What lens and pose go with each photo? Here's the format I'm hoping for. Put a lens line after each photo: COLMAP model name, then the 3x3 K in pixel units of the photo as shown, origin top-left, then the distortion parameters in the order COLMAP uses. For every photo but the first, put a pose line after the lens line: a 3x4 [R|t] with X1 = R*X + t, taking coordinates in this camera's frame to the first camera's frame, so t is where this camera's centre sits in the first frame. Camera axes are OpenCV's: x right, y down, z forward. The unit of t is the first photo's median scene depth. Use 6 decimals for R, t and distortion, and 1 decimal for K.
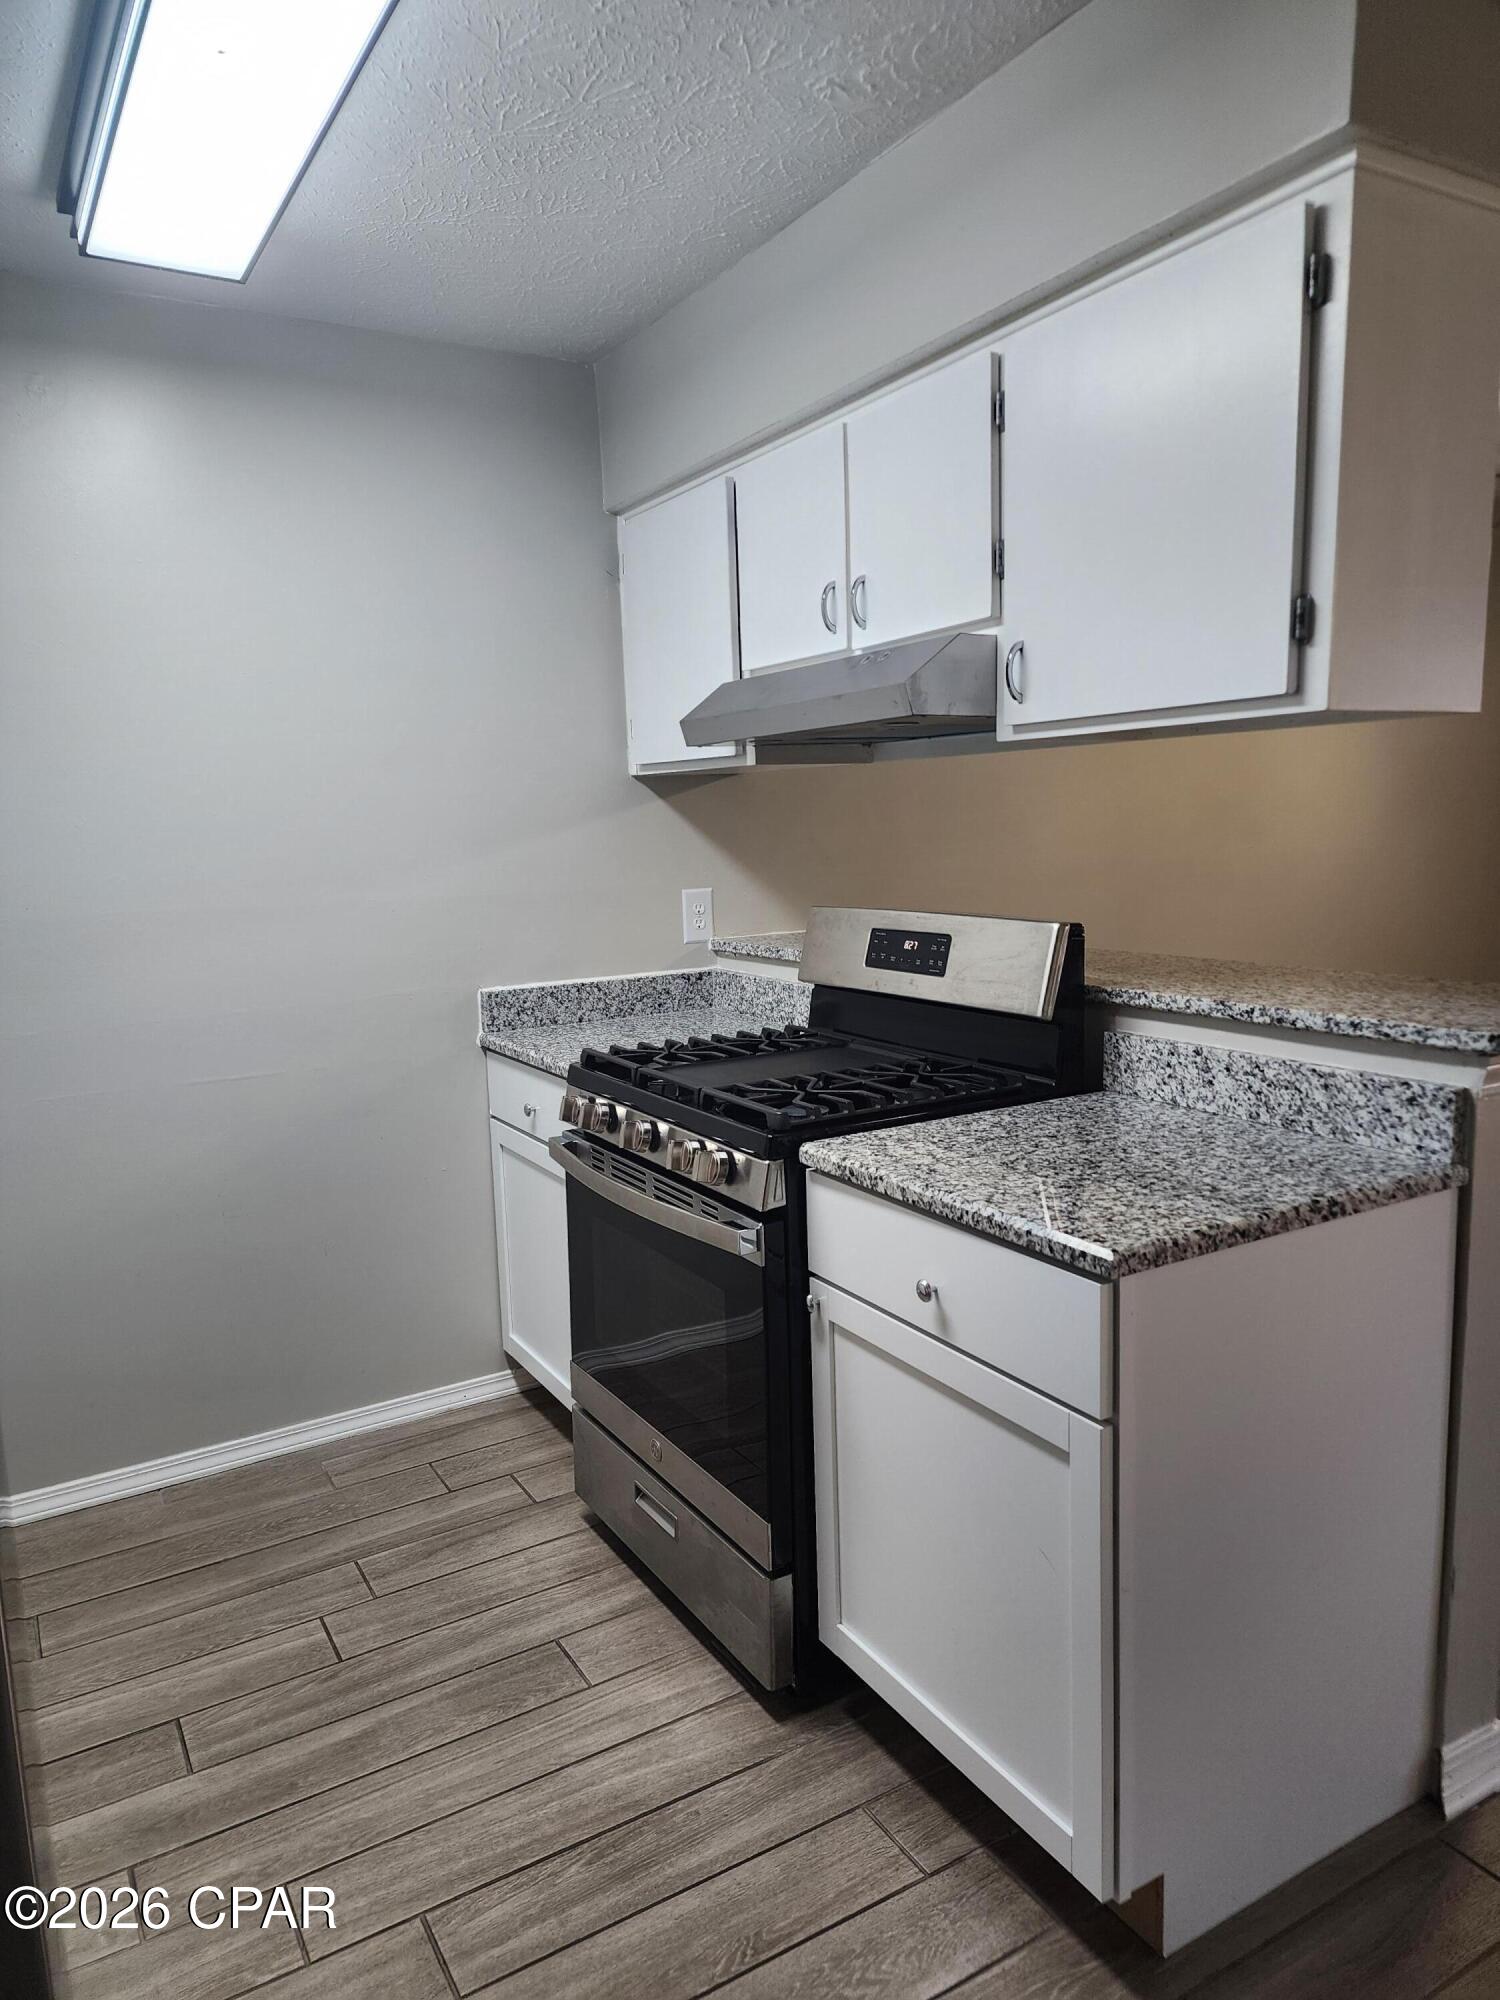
lens RADIAL K [[1337.3, 0, 749.6], [0, 1337.3, 1003.1], [0, 0, 1]] dist [0.072784, -0.061874]
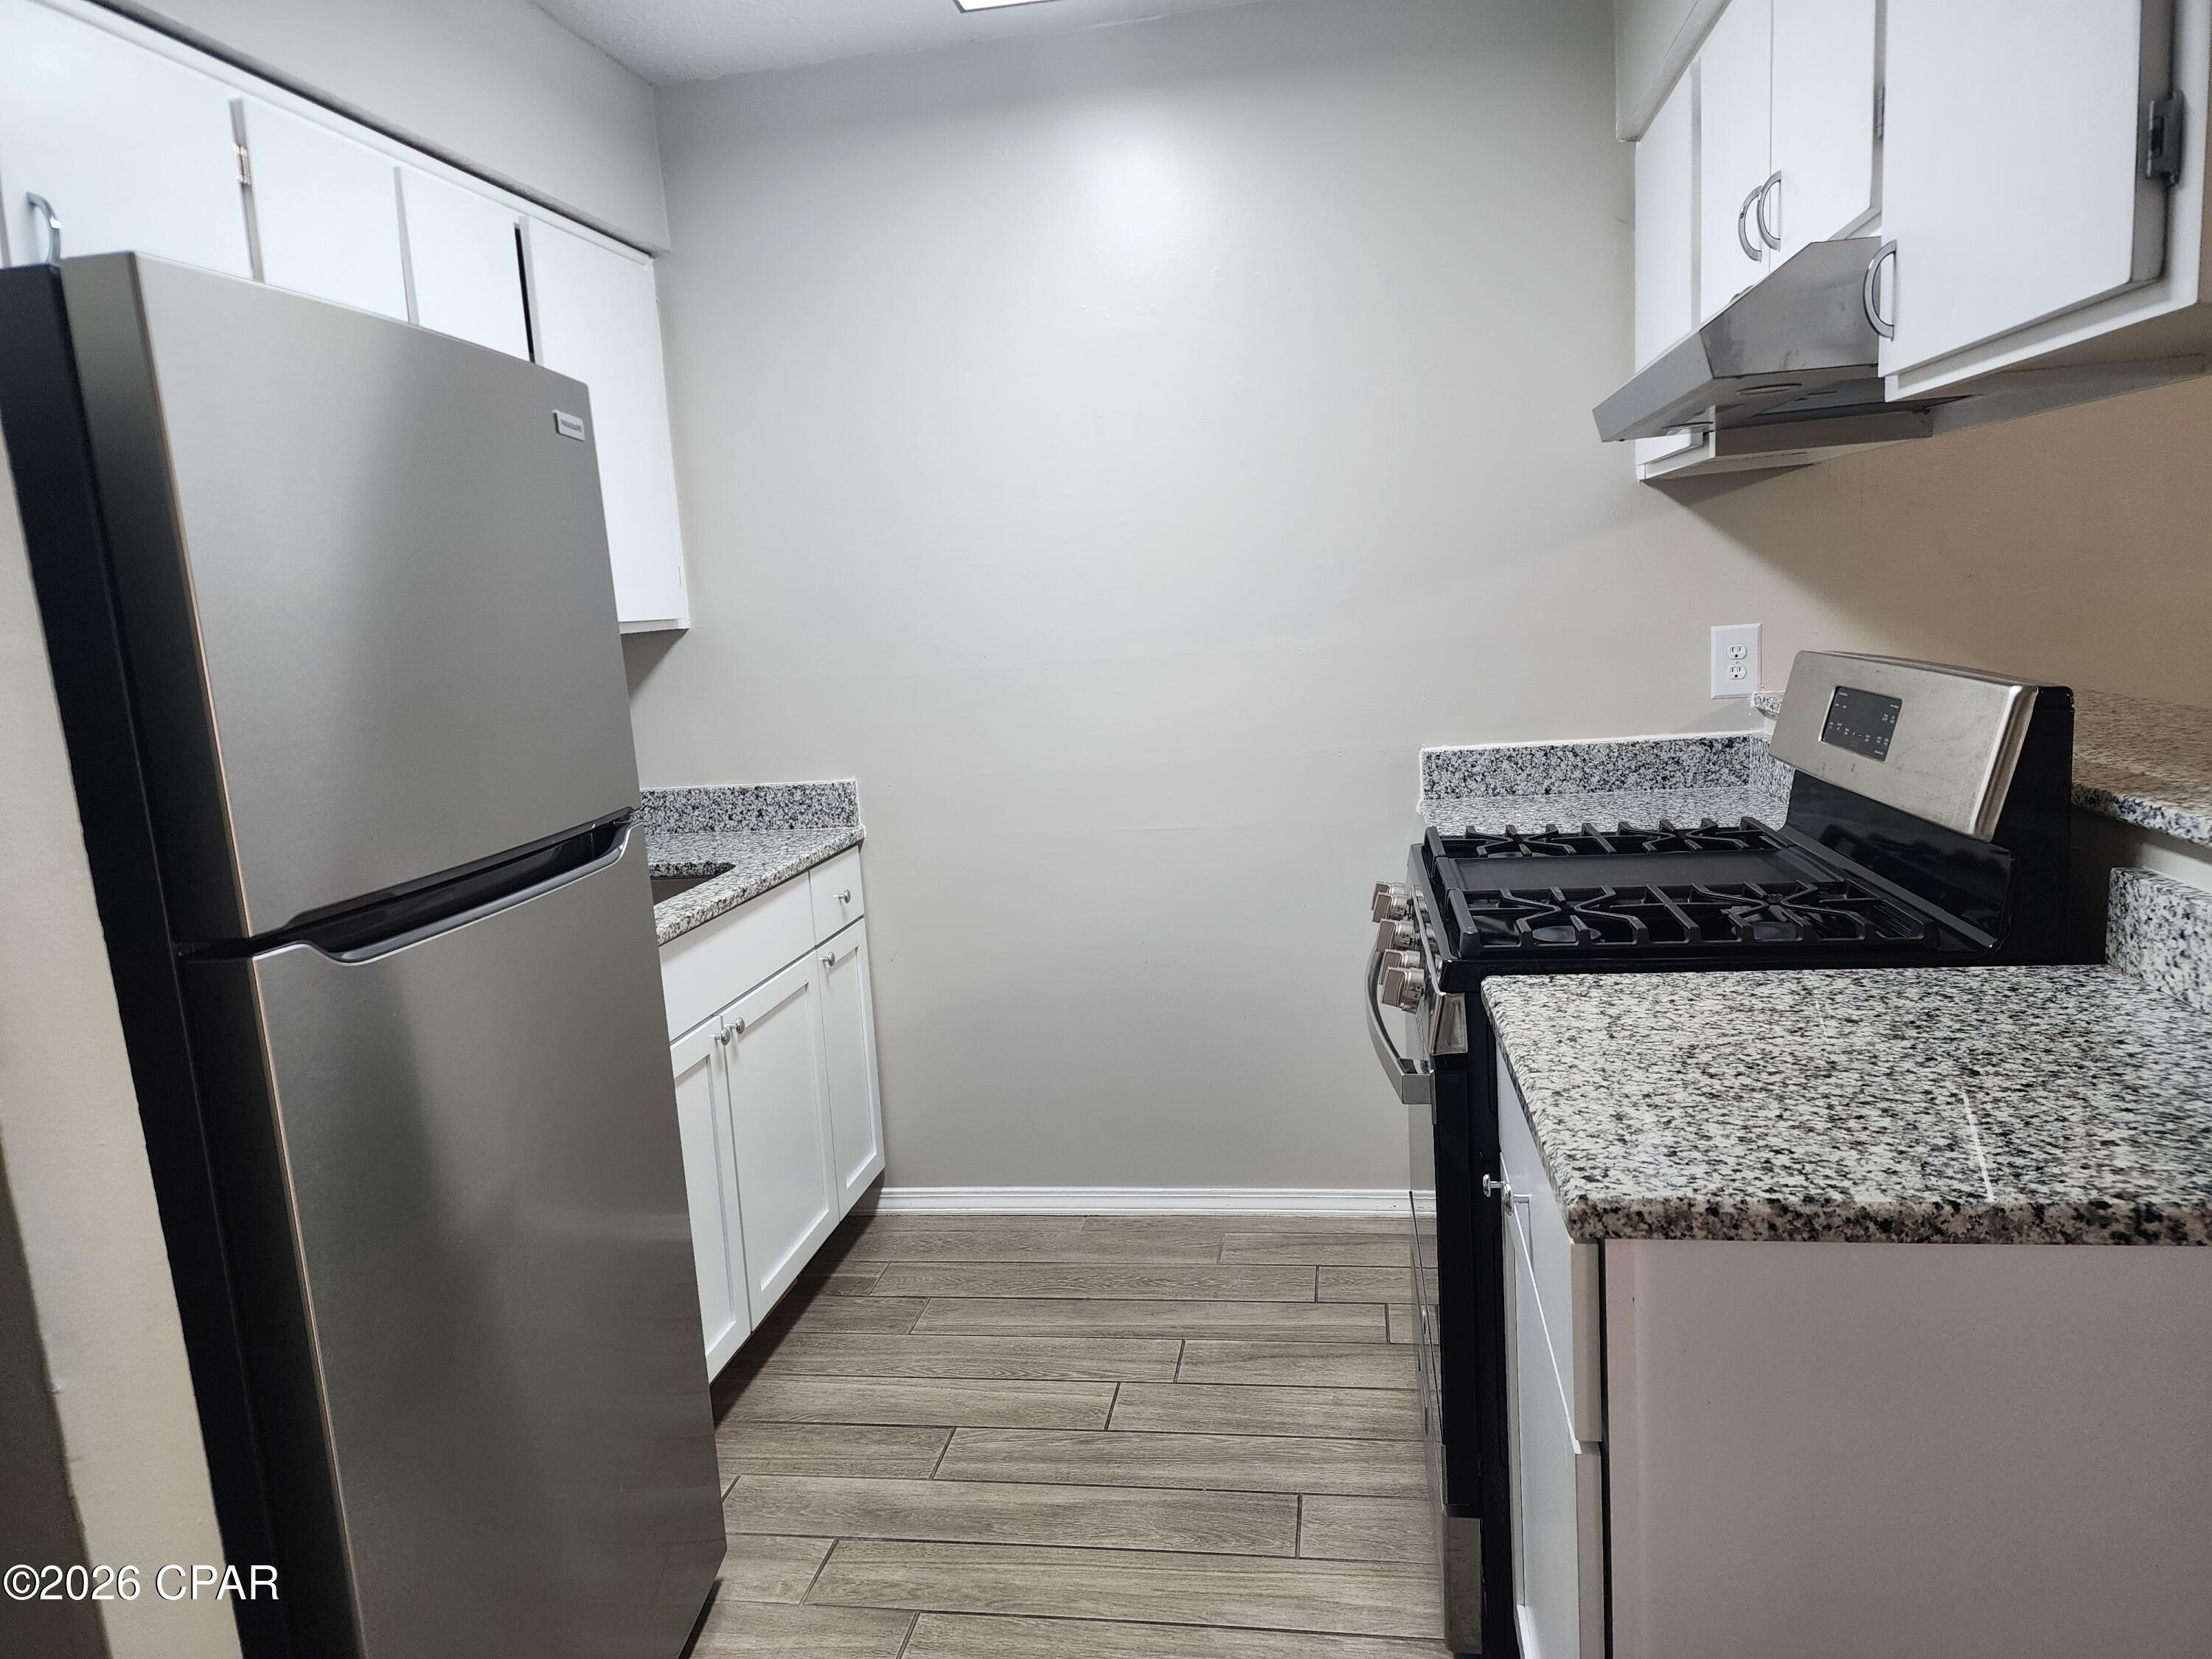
lens RADIAL K [[1479.0, 0, 1093.3], [0, 1479.0, 828.2], [0, 0, 1]] dist [0.072784, -0.061874]
pose [[0.760754, 0.079357, -0.644170, 0.362044], [-0.043304, 0.996492, 0.071619, -0.025854], [0.647594, -0.026589, 0.761522, 0.191759]]
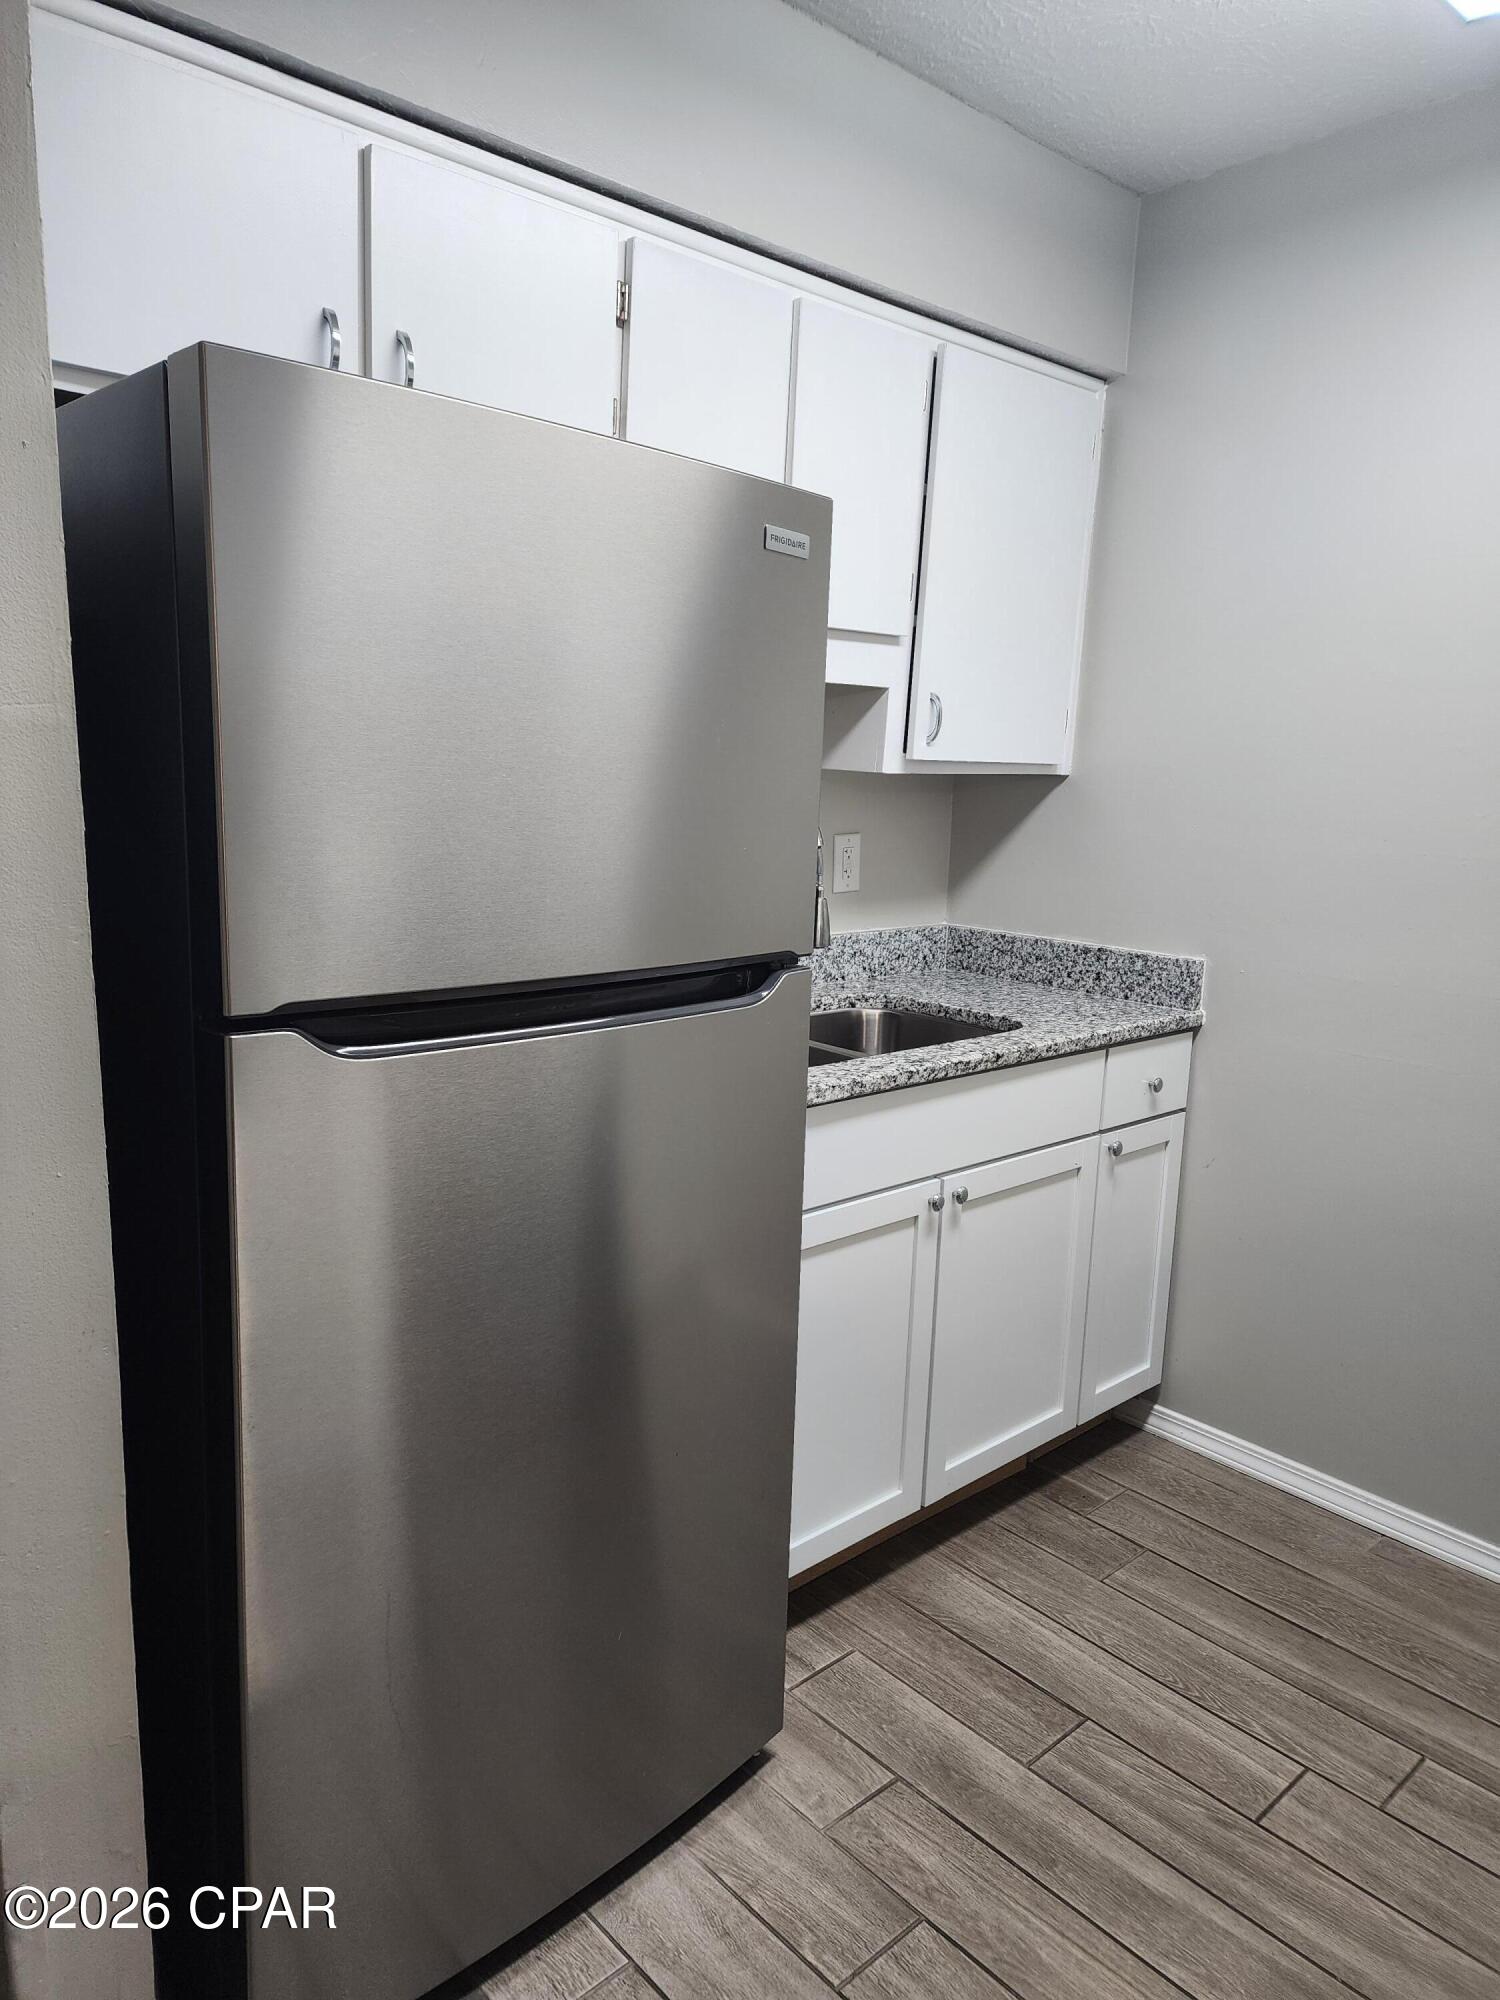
lens RADIAL K [[1337.3, 0, 744.9], [0, 1337.3, 989.2], [0, 0, 1]] dist [0.072784, -0.061874]
pose [[0.200529, 0.199836, -0.959090, 0.304807], [-0.168733, 0.971391, 0.167120, -0.063494], [0.965048, 0.128318, 0.228511, 0.491060]]
